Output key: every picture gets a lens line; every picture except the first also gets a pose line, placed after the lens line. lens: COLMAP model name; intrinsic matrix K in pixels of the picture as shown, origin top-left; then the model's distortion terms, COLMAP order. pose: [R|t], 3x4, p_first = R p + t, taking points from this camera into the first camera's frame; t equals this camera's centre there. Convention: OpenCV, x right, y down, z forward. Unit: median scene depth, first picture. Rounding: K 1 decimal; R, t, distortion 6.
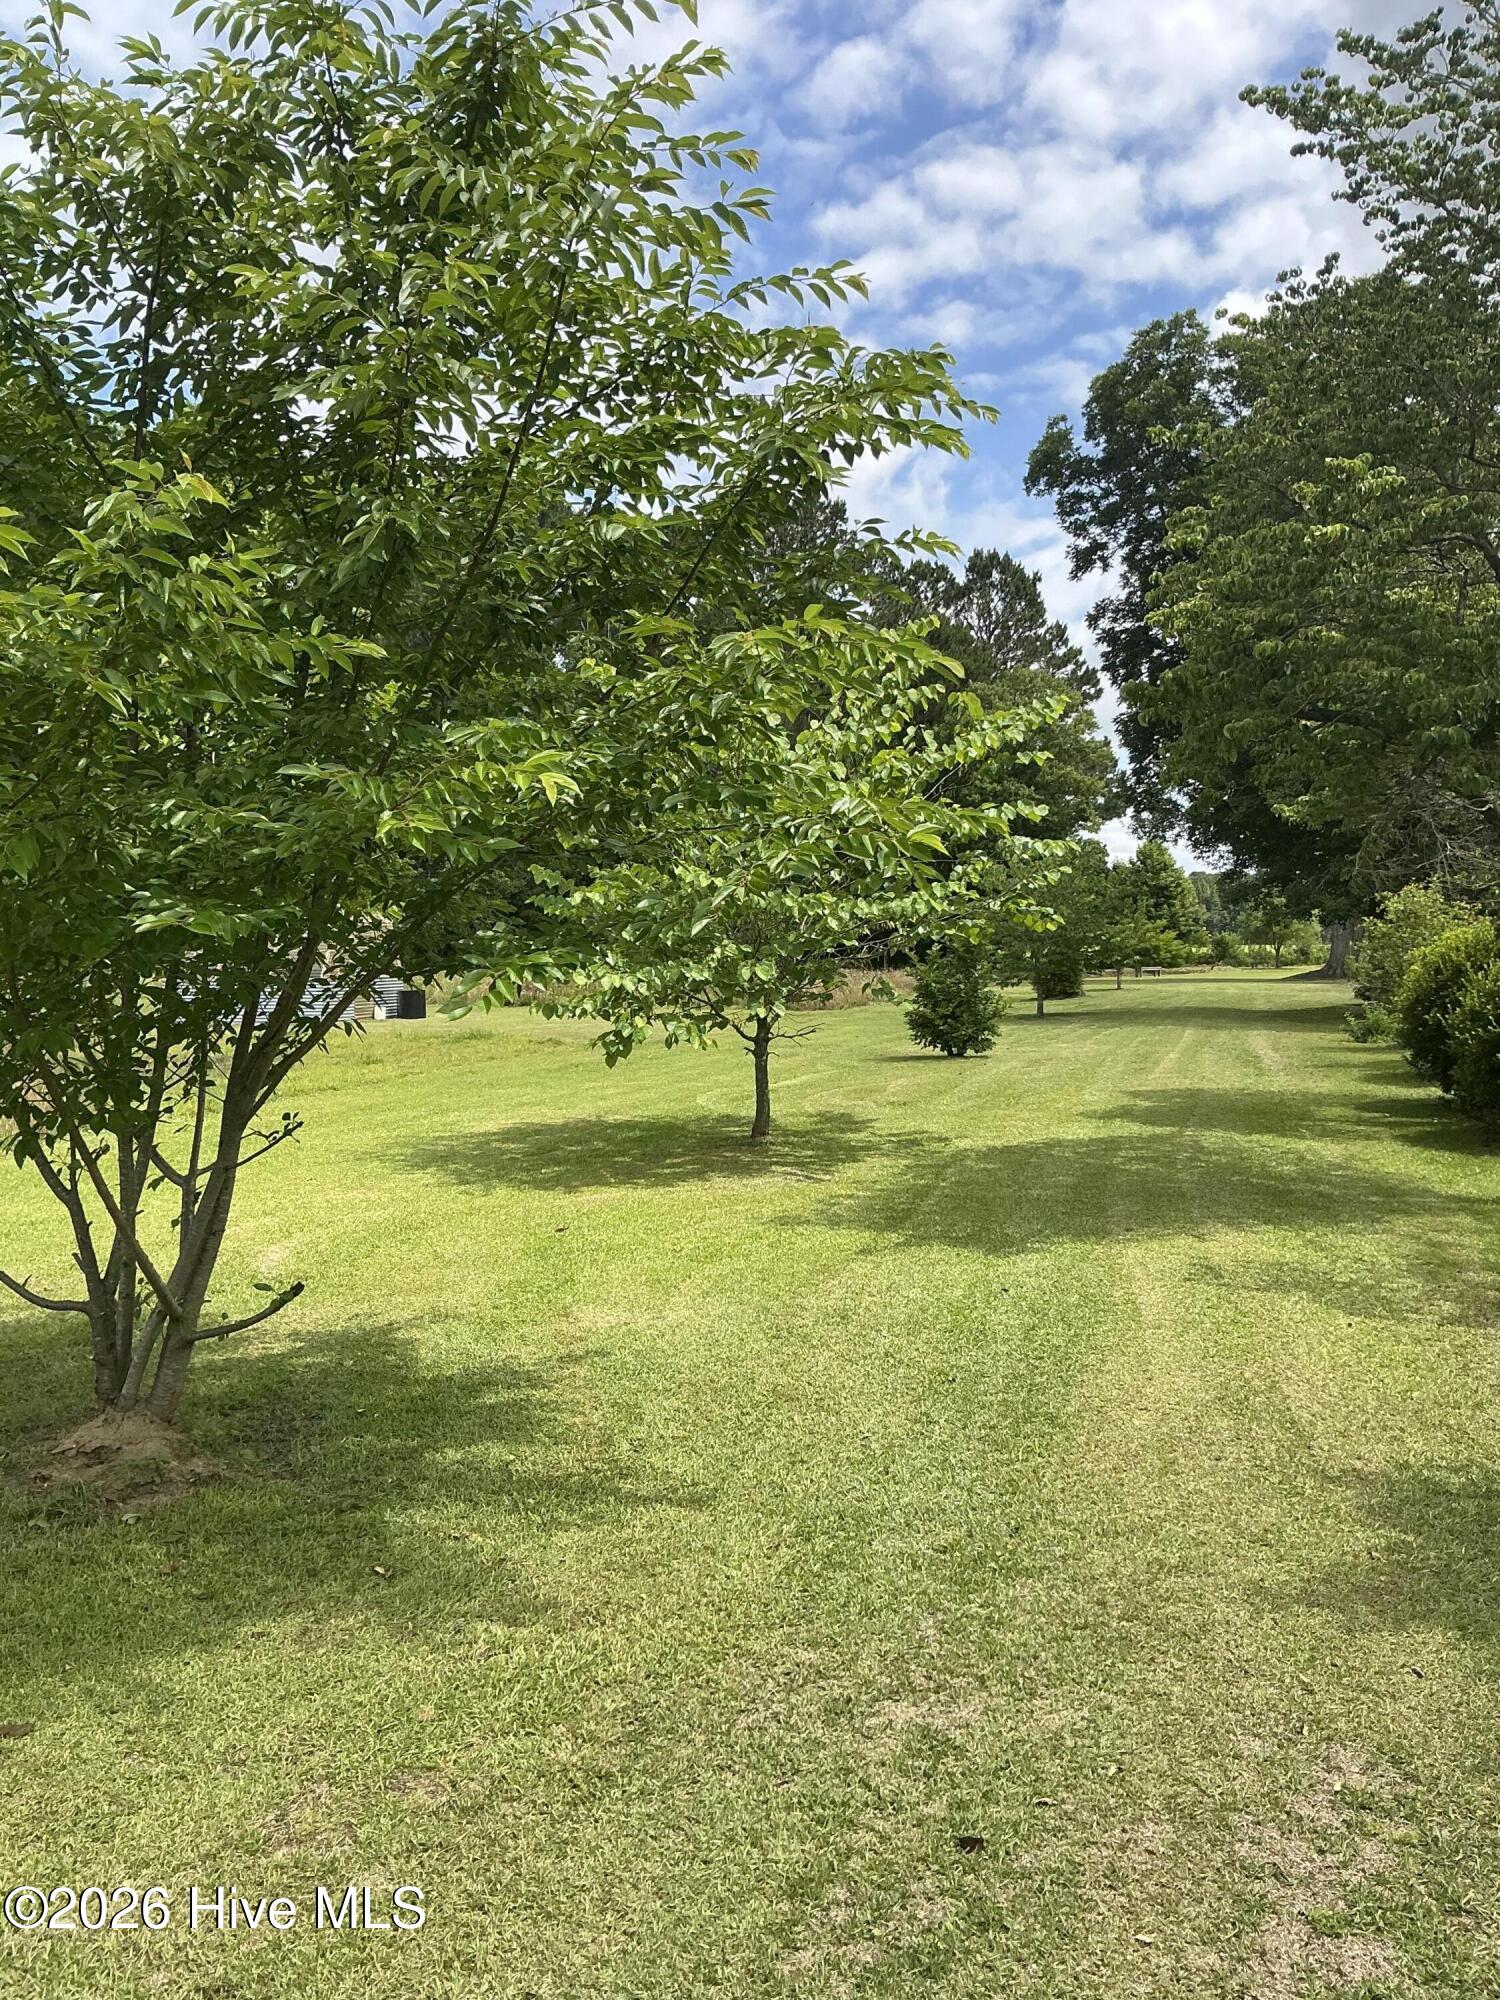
lens RADIAL K [[1641.9, 0, 750.0], [0, 1641.9, 1000.0], [0, 0, 1]] dist [0.062150, -0.137936]
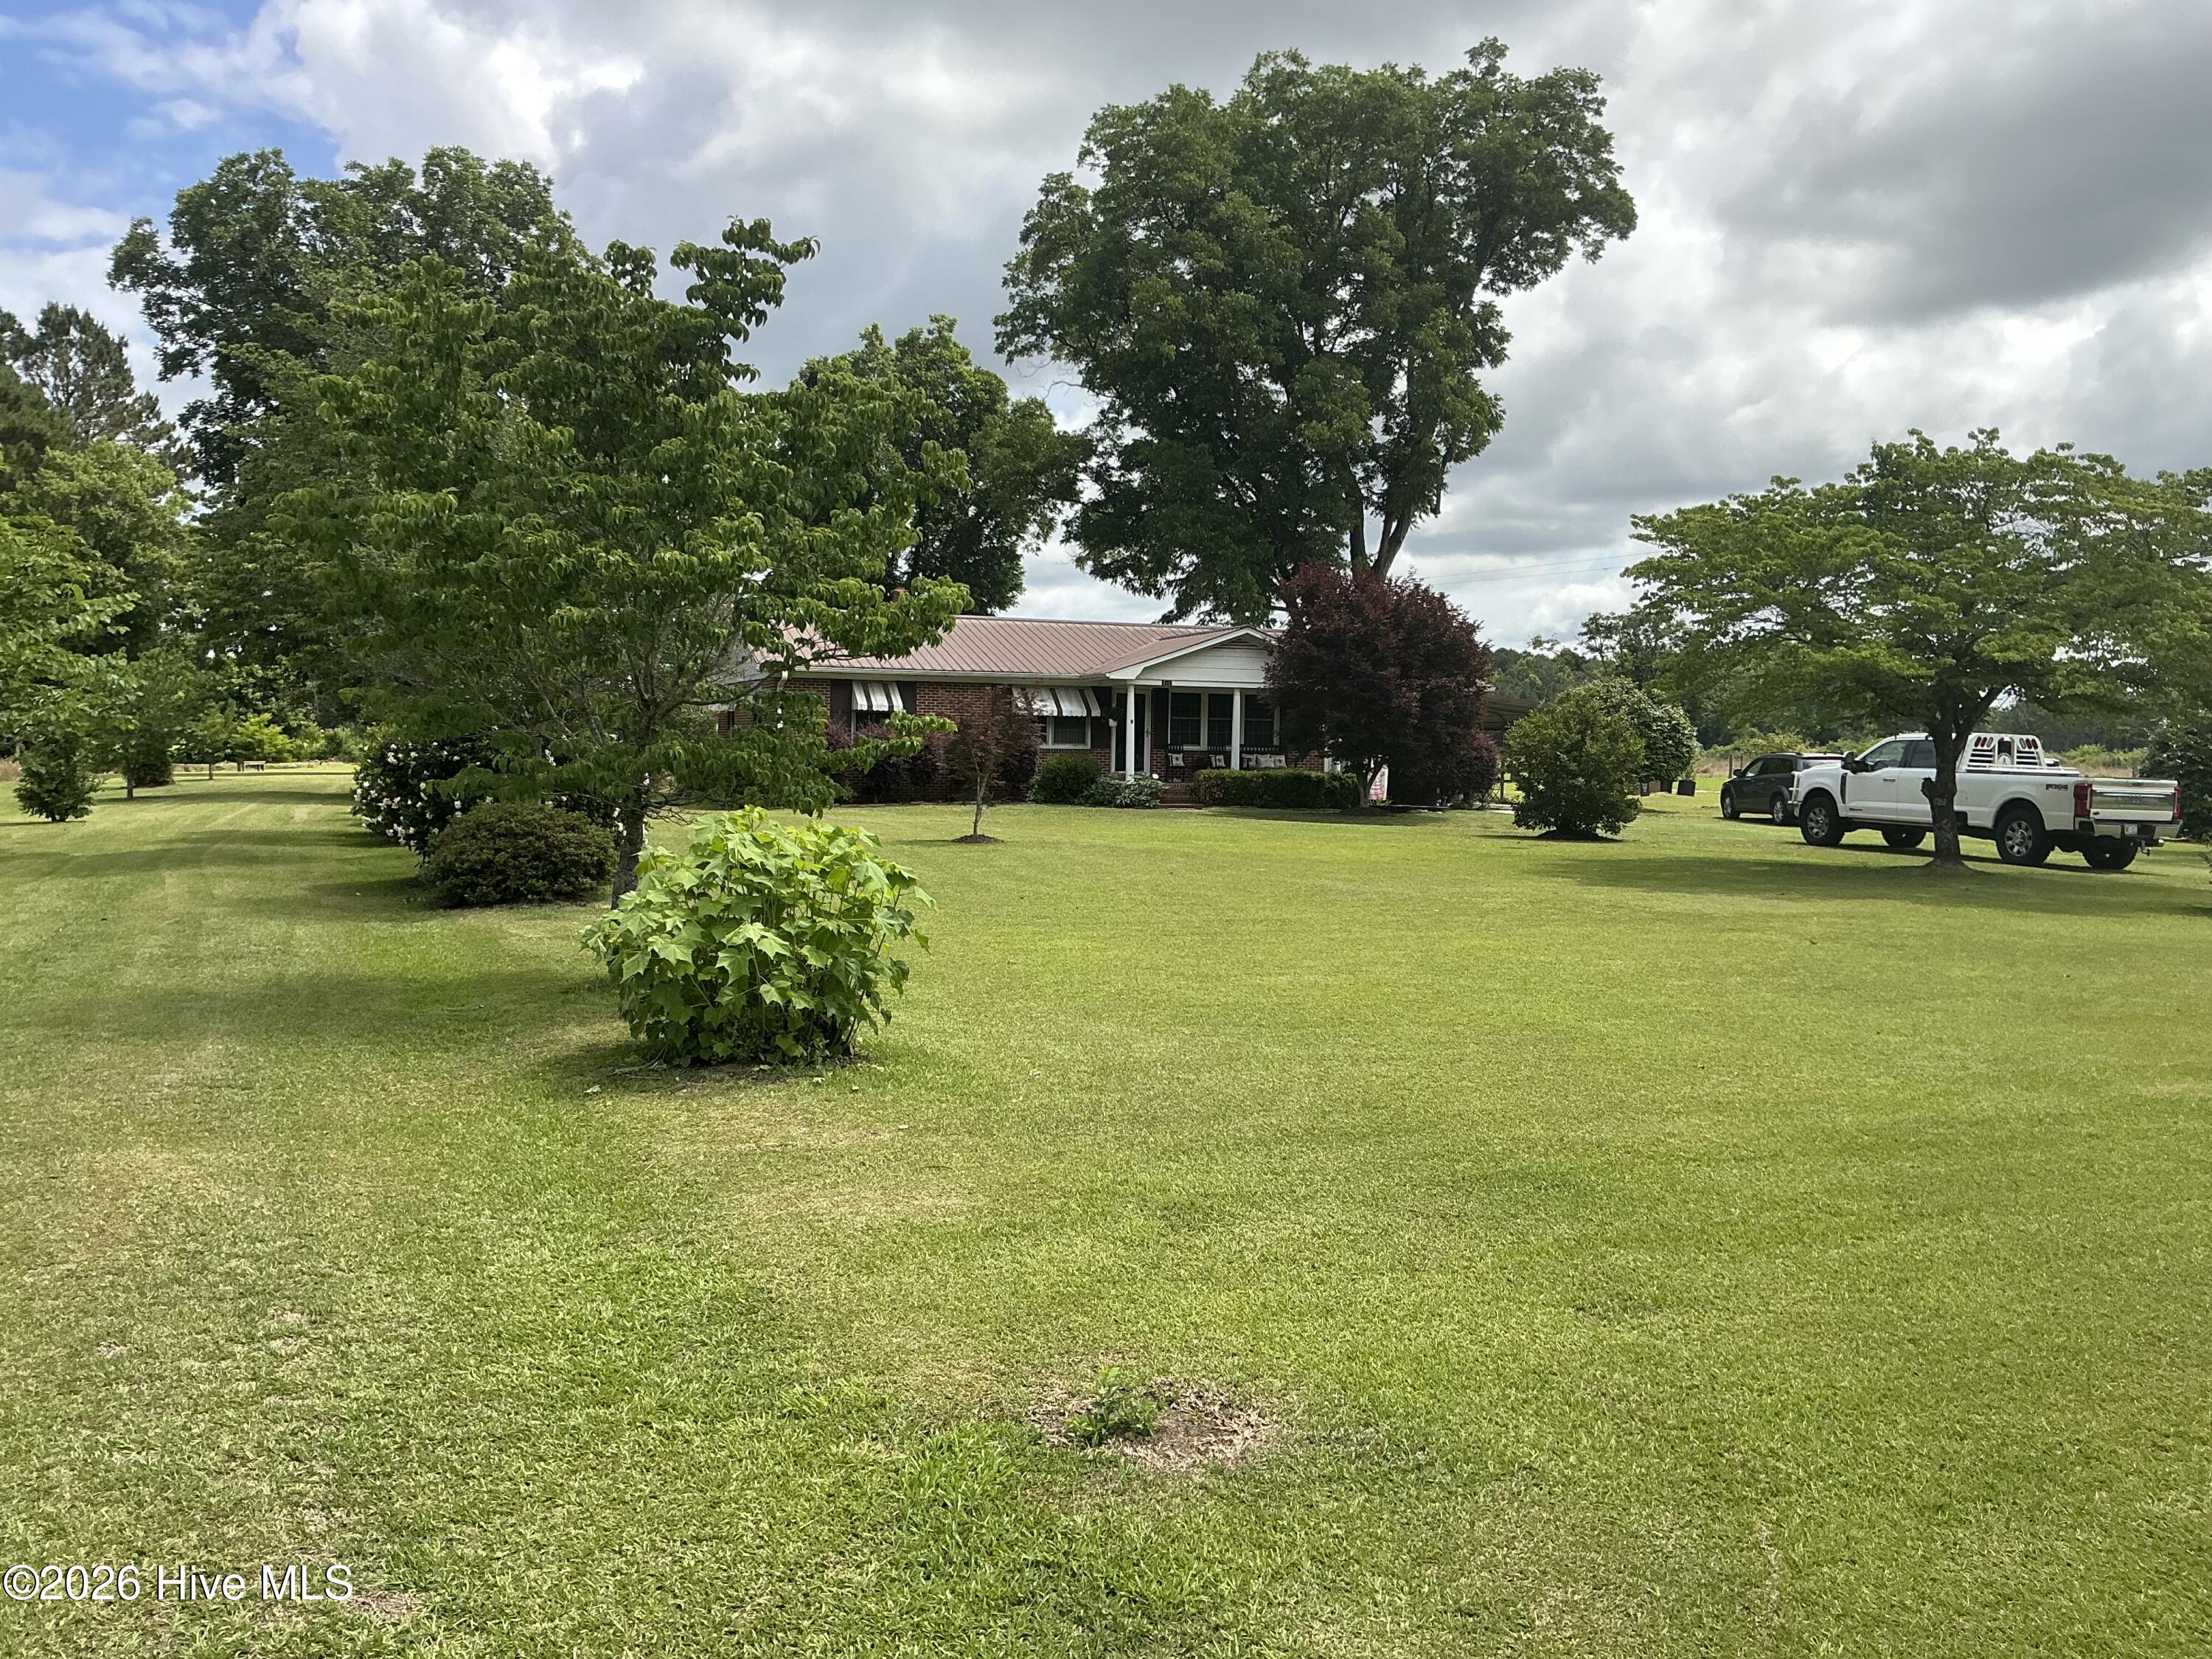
lens RADIAL K [[1859.1, 0, 1097.8], [0, 1859.1, 827.1], [0, 0, 1]] dist [0.130981, -0.236228]
pose [[0.799432, -0.013535, 0.600605, -0.046994], [0.006137, 0.999878, 0.014363, 0.008288], [-0.600726, -0.007796, 0.799417, -0.280516]]
